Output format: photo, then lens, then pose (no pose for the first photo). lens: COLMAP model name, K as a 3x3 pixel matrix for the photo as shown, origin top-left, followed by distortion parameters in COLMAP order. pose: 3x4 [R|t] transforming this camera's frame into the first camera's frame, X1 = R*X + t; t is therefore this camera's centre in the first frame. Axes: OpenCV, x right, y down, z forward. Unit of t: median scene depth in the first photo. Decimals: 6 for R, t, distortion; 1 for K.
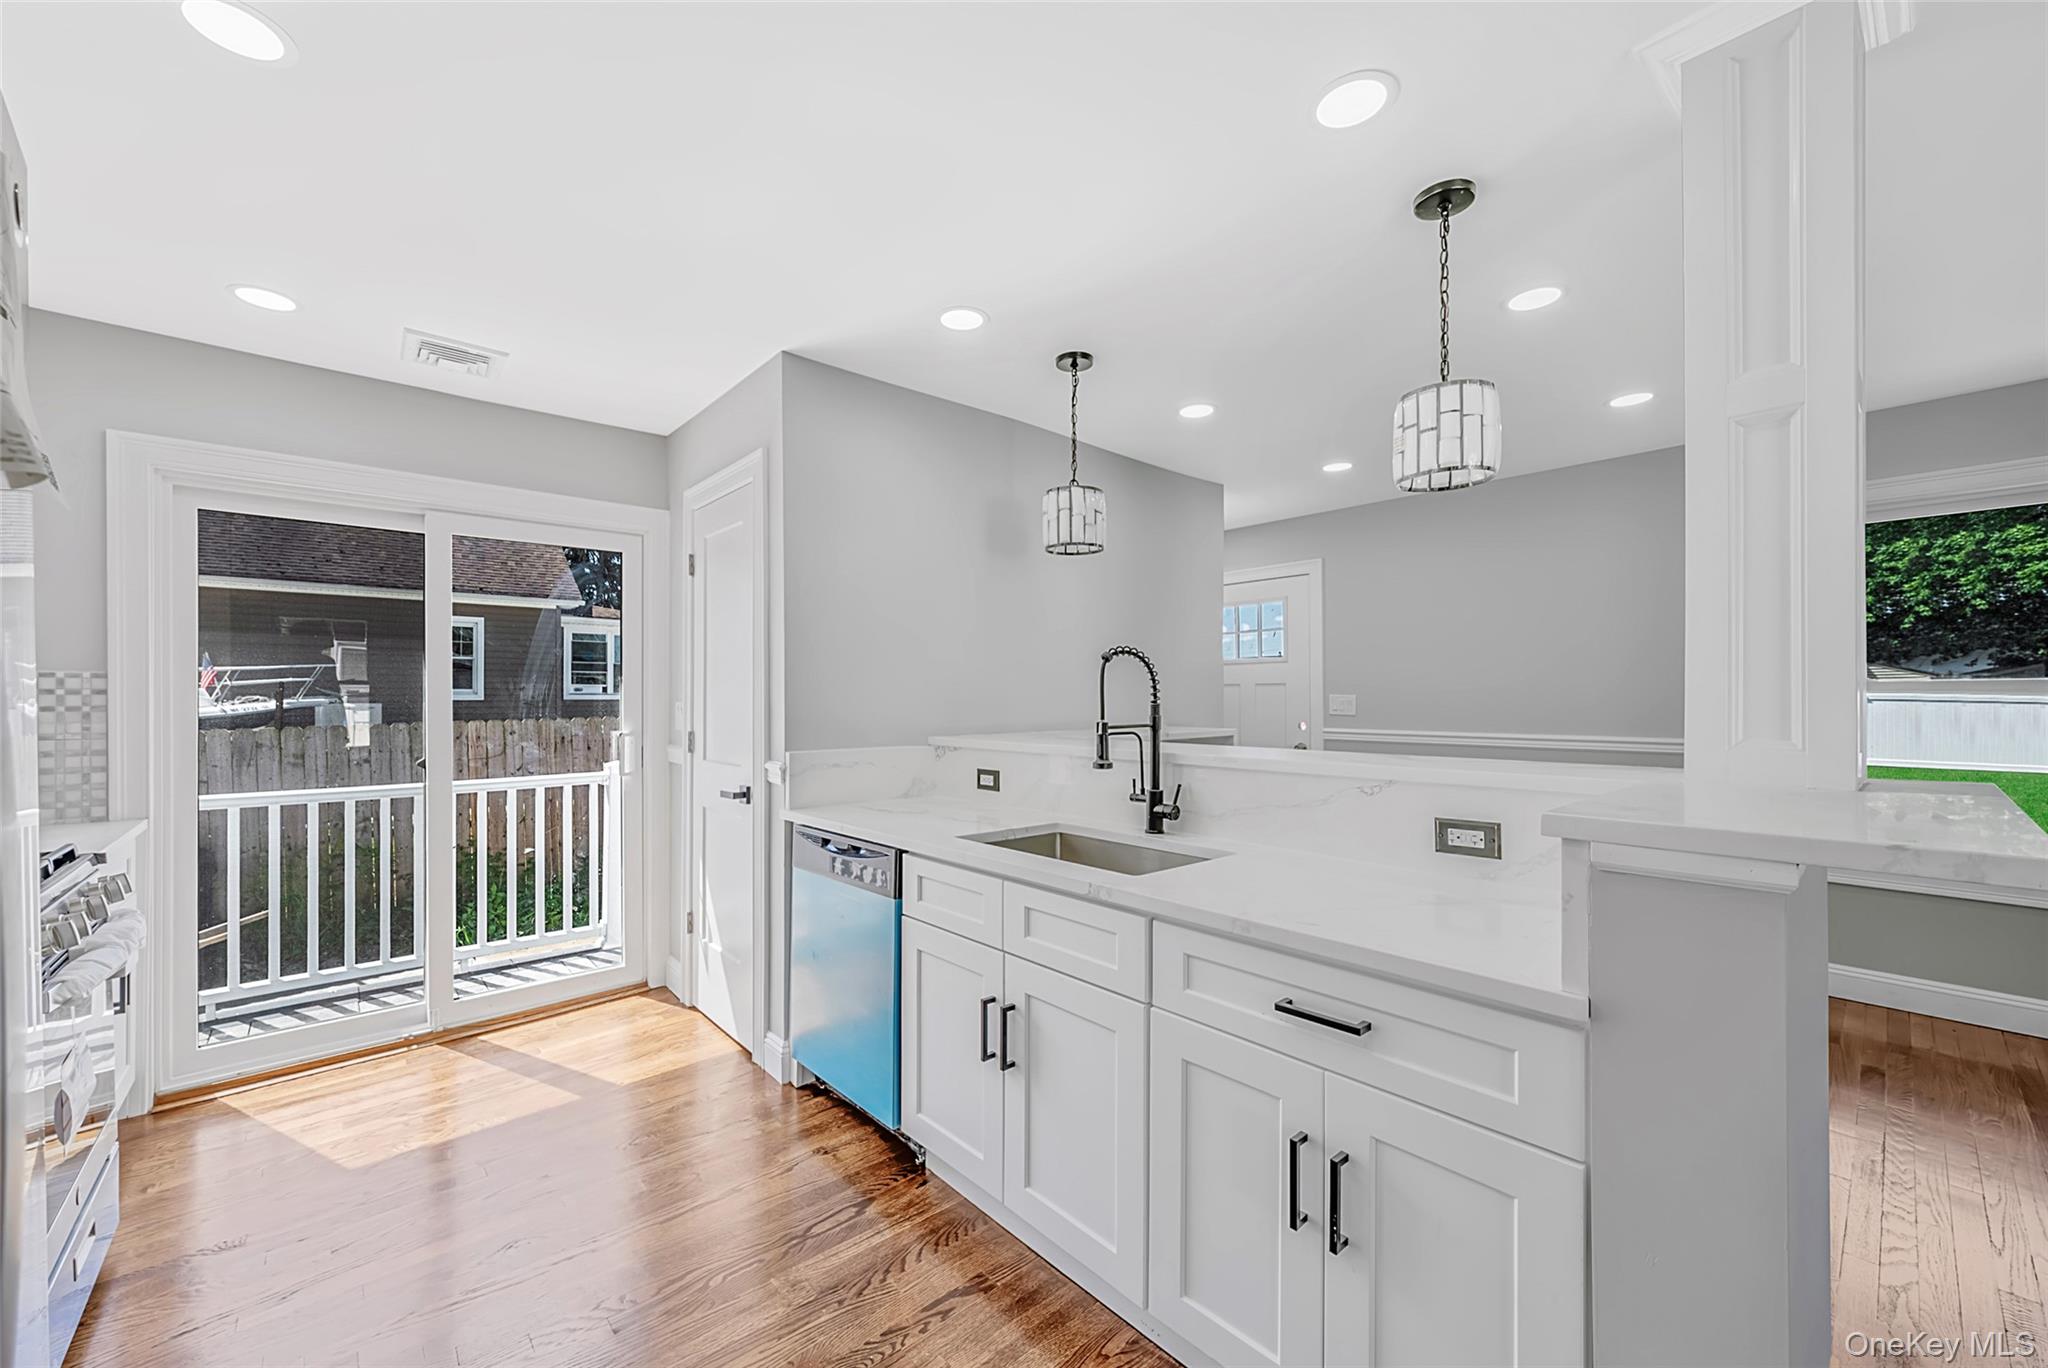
lens RADIAL K [[787.4, 0, 1014.9], [0, 787.4, 694.1], [0, 0, 1]] dist [-0.001425, -0.000131]
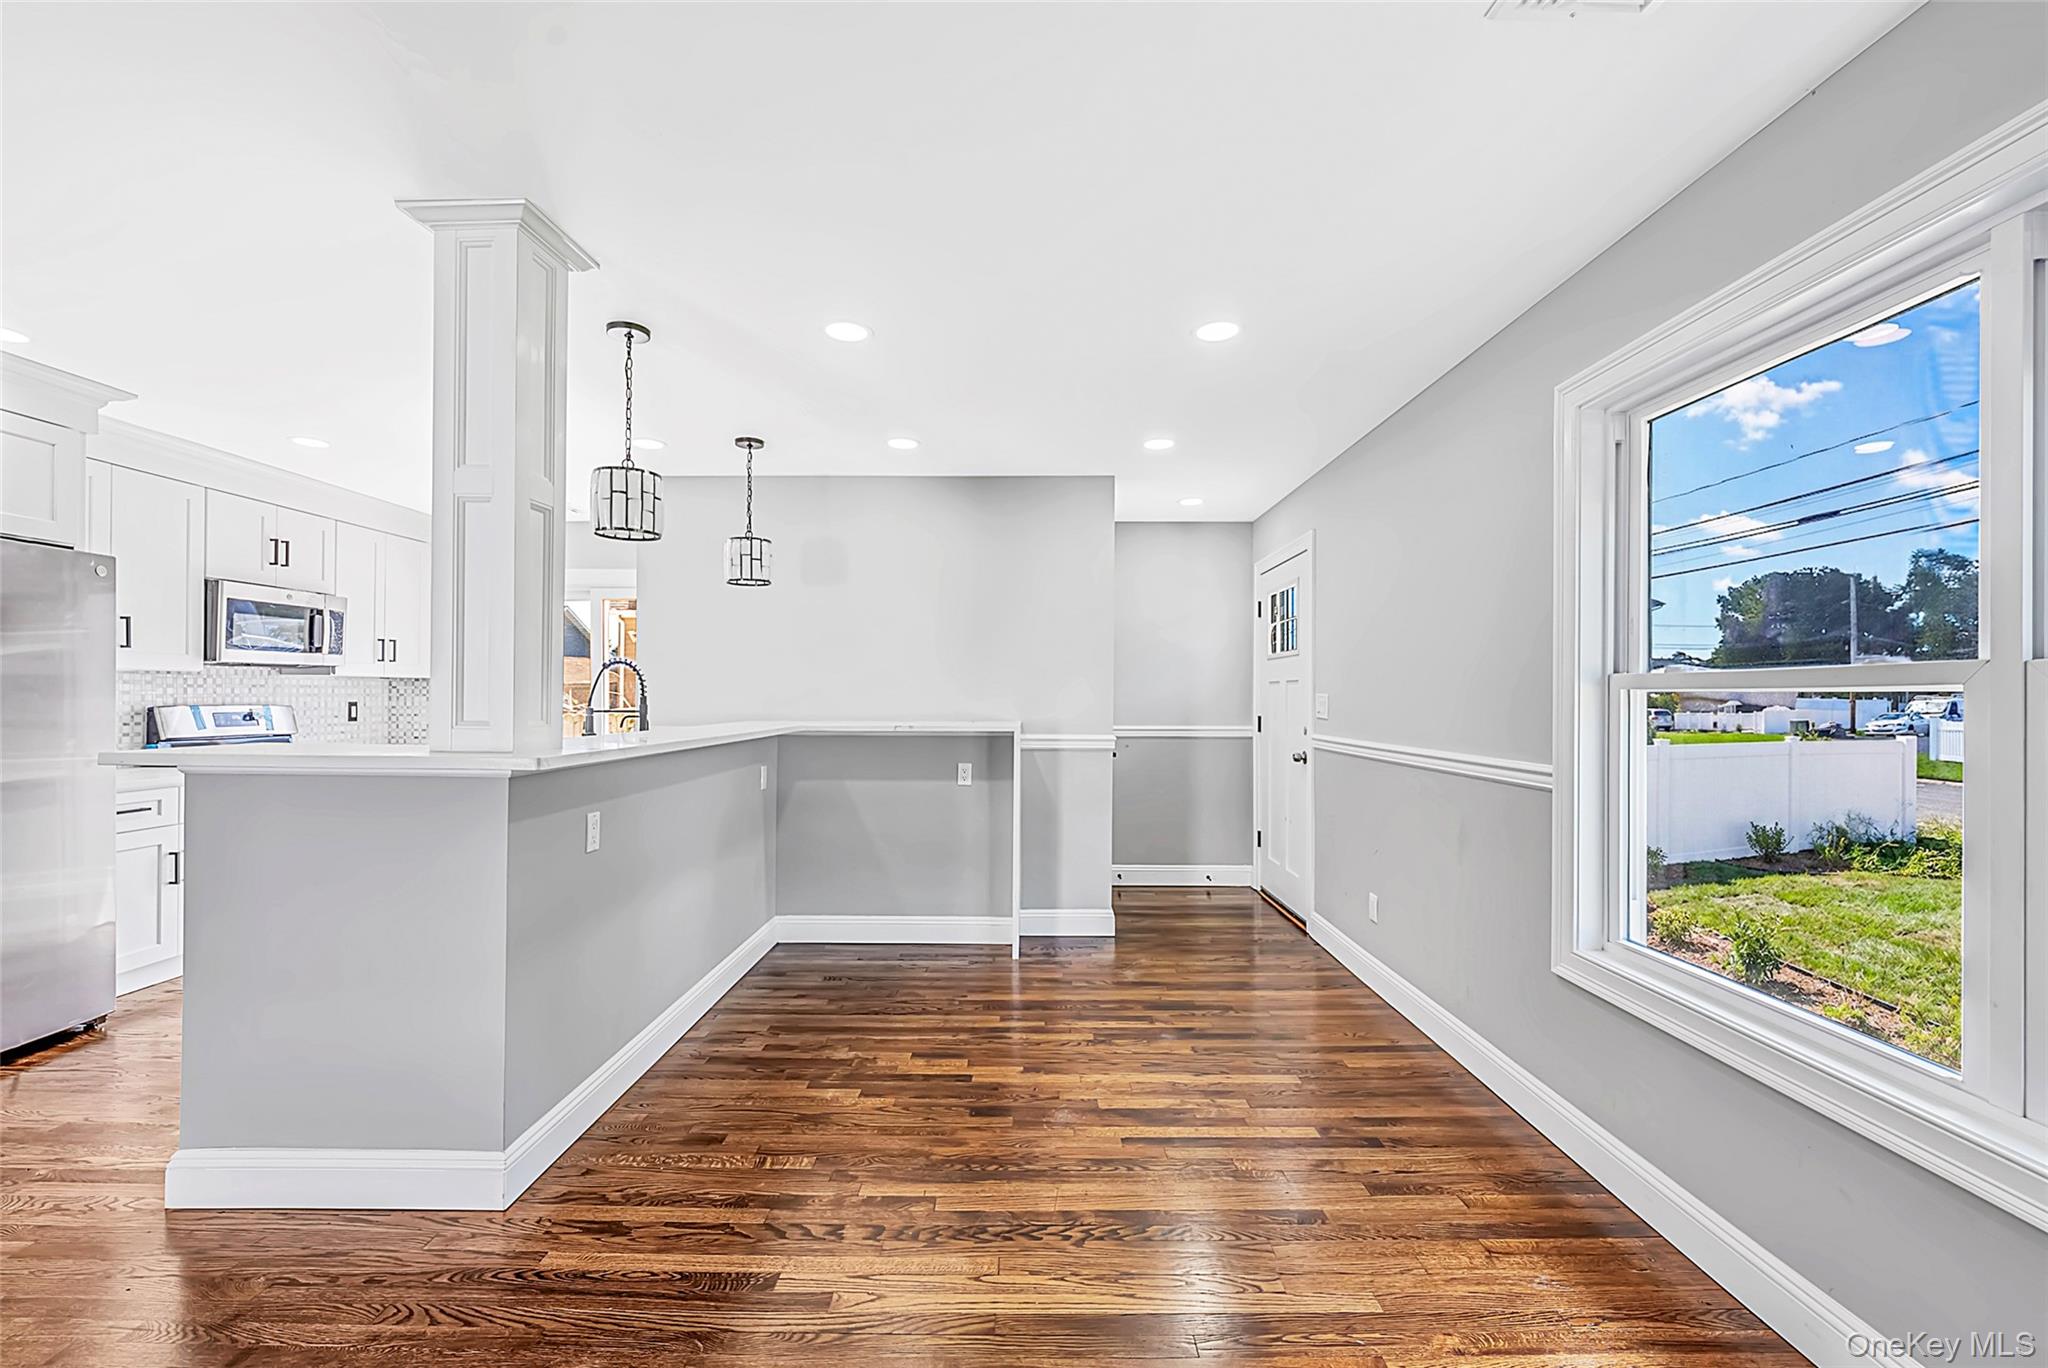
lens RADIAL K [[840.3, 0, 1025.1], [0, 840.3, 694.0], [0, 0, 1]] dist [-0.003234, -0.000431]
pose [[0.747624, 0.005639, -0.664099, 1.203893], [-0.005761, 0.999981, 0.002005, 0.000113], [0.664098, 0.002327, 0.747642, 0.206765]]
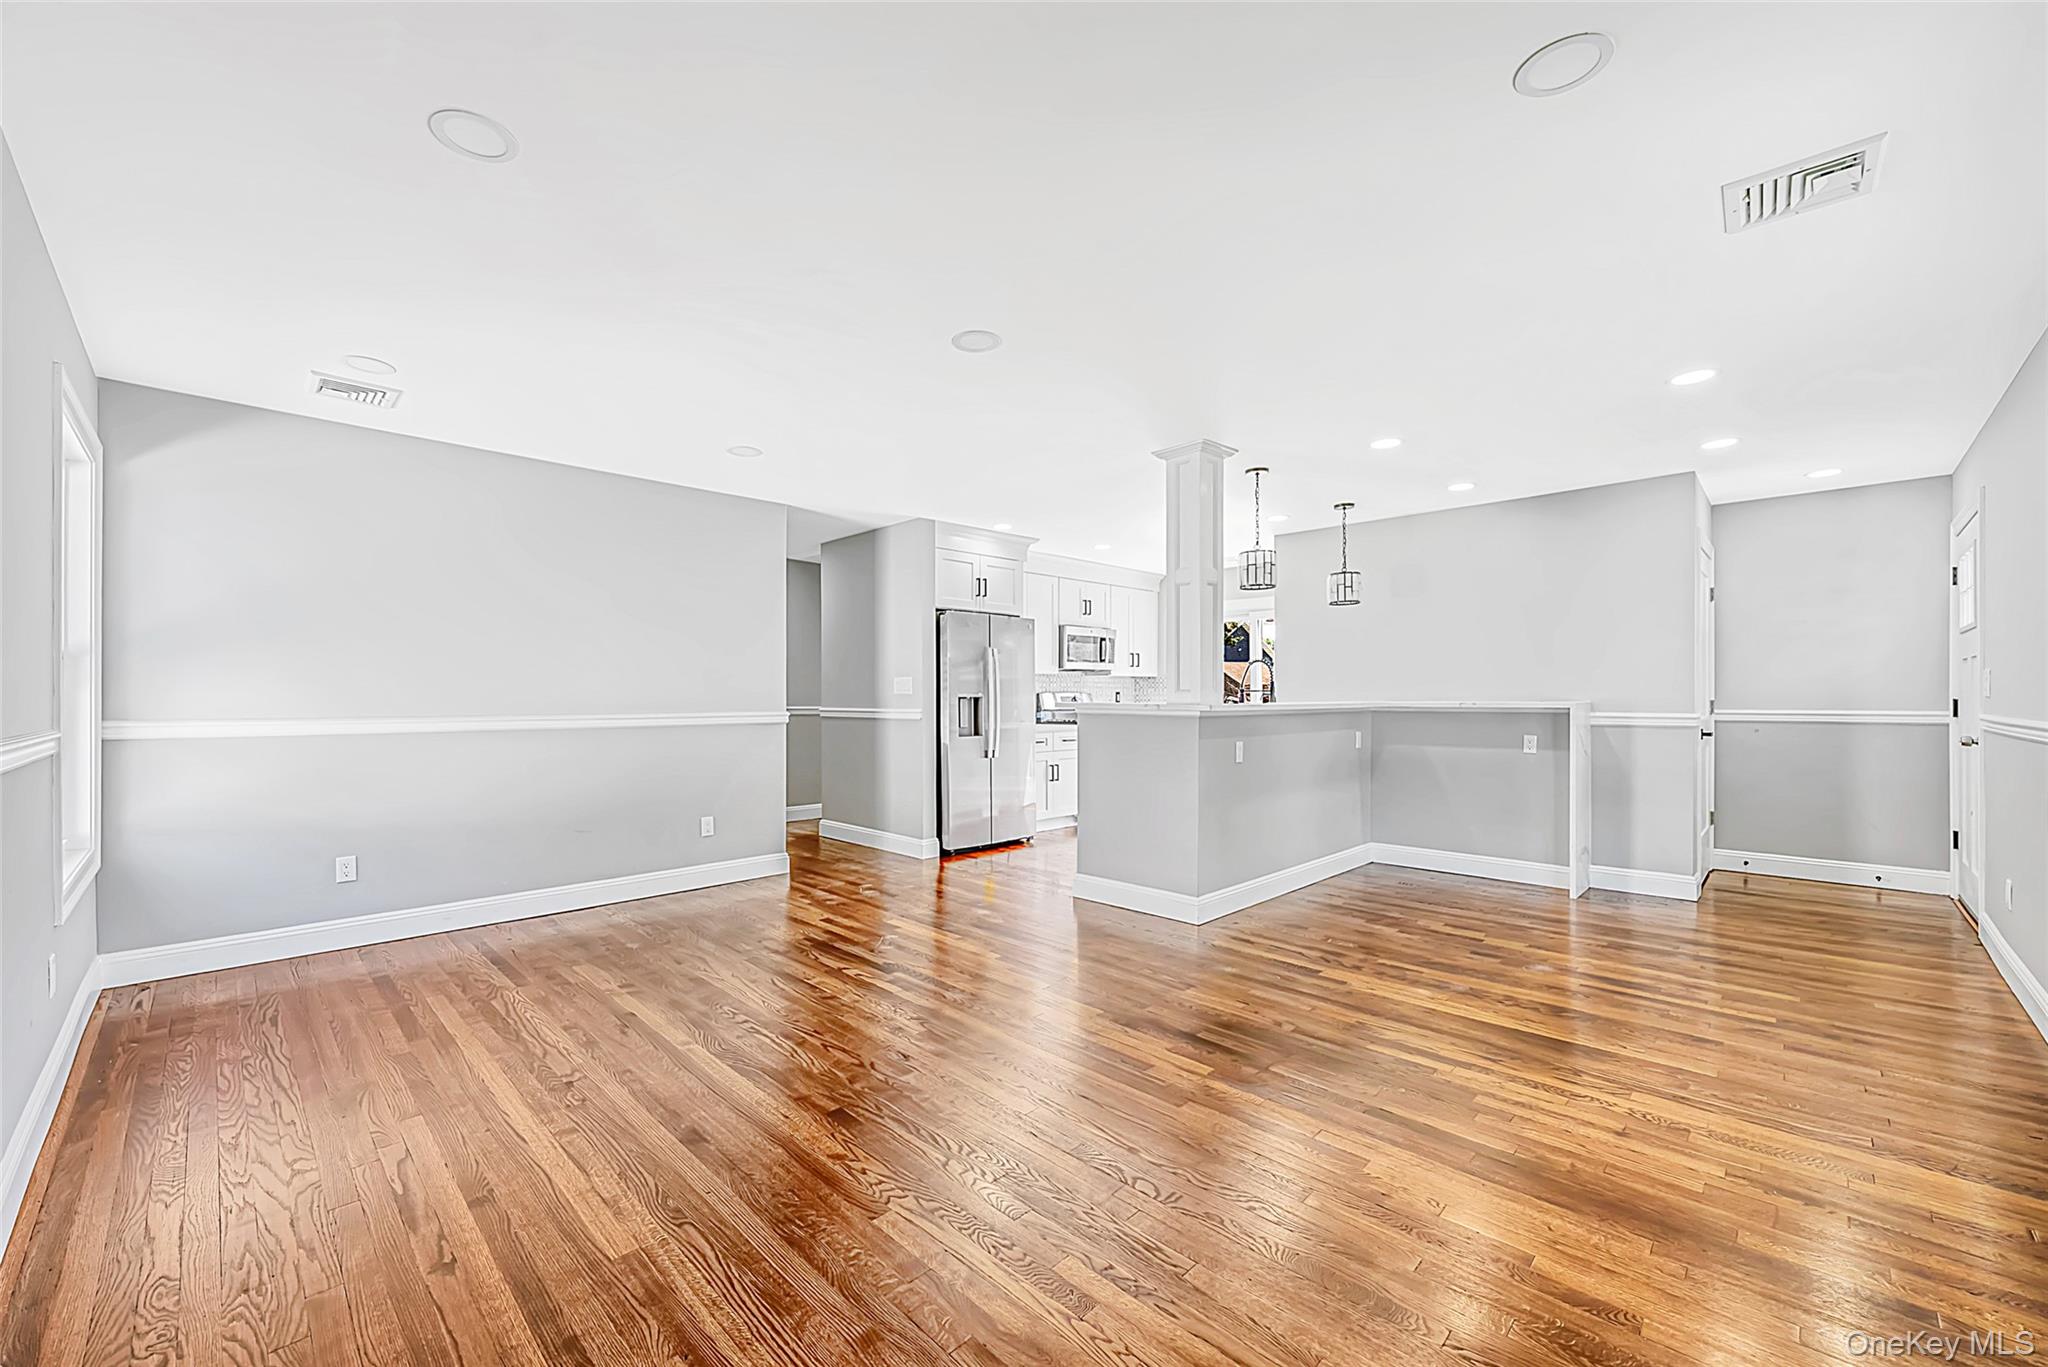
lens RADIAL K [[804.5, 0, 1007.8], [0, 804.5, 688.4], [0, 0, 1]] dist [-0.000694, -0.000048]
pose [[0.056818, -0.005389, -0.998370, 1.730443], [0.002708, 0.999983, -0.005244, 0.028366], [0.998381, -0.002406, 0.056831, 0.052396]]
